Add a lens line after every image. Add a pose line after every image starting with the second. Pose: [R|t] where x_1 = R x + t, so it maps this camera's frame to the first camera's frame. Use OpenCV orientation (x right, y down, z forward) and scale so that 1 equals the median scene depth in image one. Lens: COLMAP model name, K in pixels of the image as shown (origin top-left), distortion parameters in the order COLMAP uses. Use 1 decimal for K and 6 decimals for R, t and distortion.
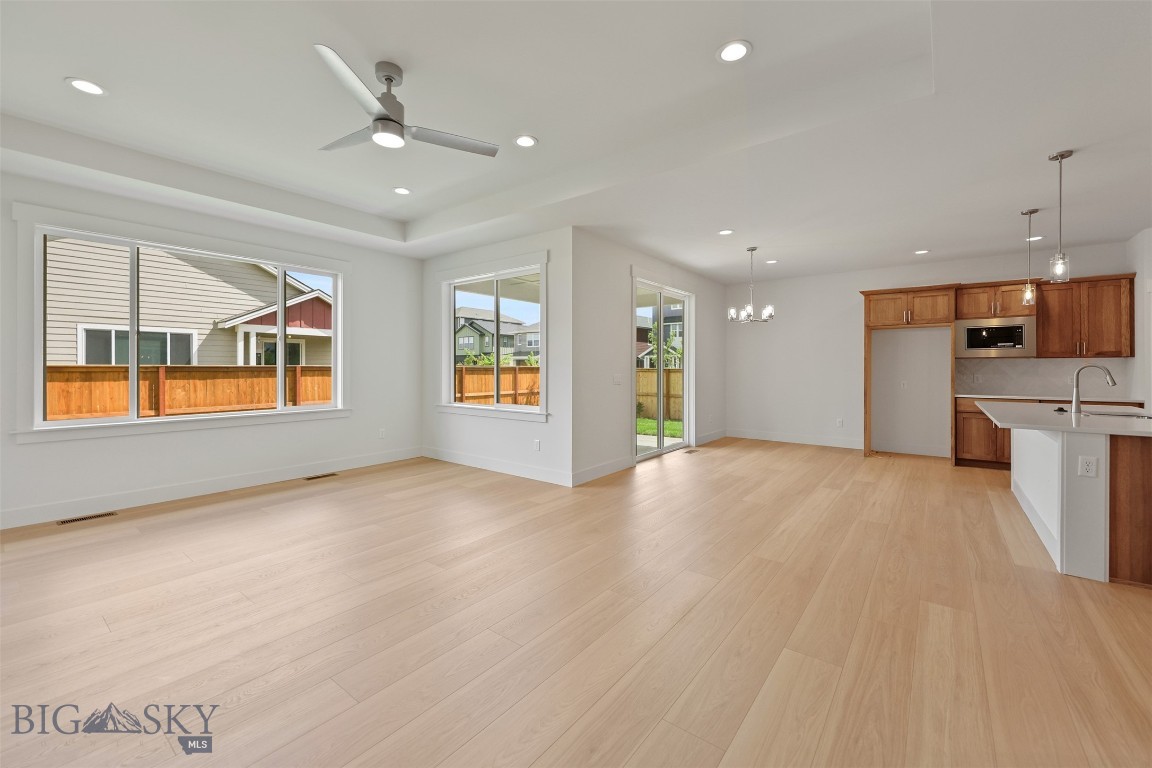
lens RADIAL K [[455.3, 0, 588.2], [0, 455.3, 366.8], [0, 0, 1]] dist [0.006582, -0.002930]
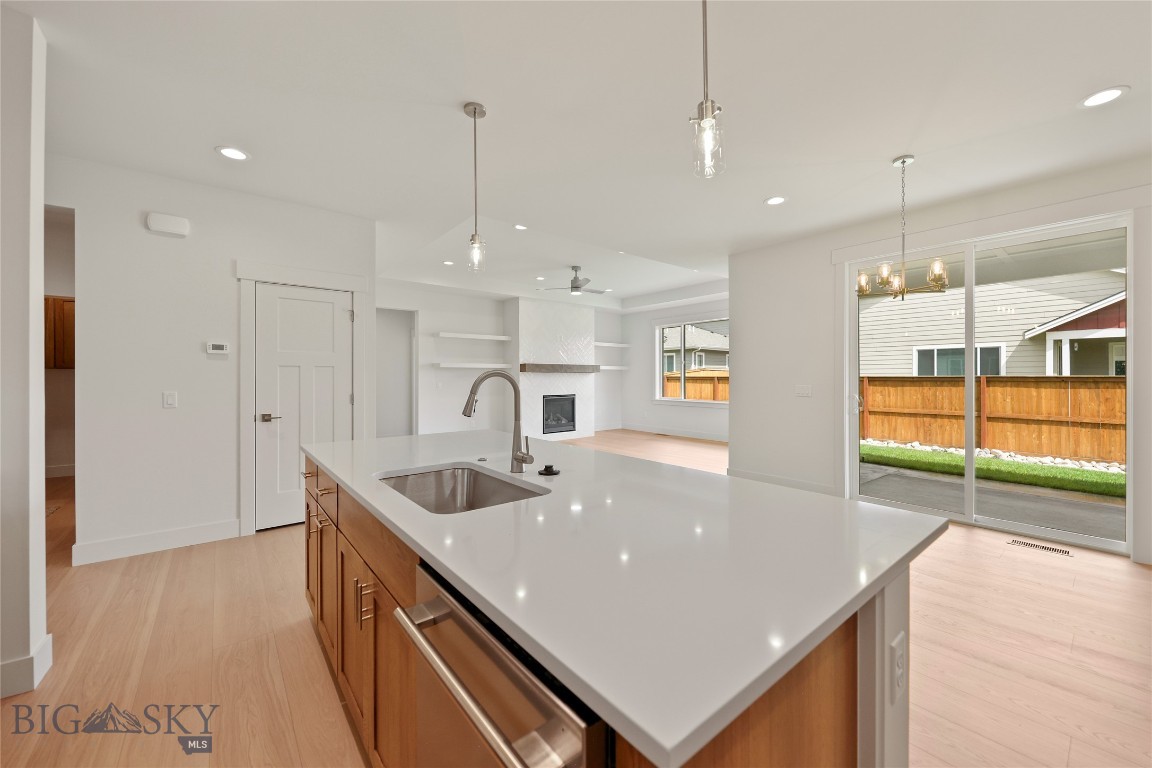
lens RADIAL K [[455.3, 0, 590.6], [0, 455.3, 381.1], [0, 0, 1]] dist [0.006582, -0.002930]
pose [[-0.216972, 0.003642, -0.976171, 0.977506], [0.002637, 0.999992, 0.003145, 0.007951], [0.976174, -0.001892, -0.216980, 0.747030]]
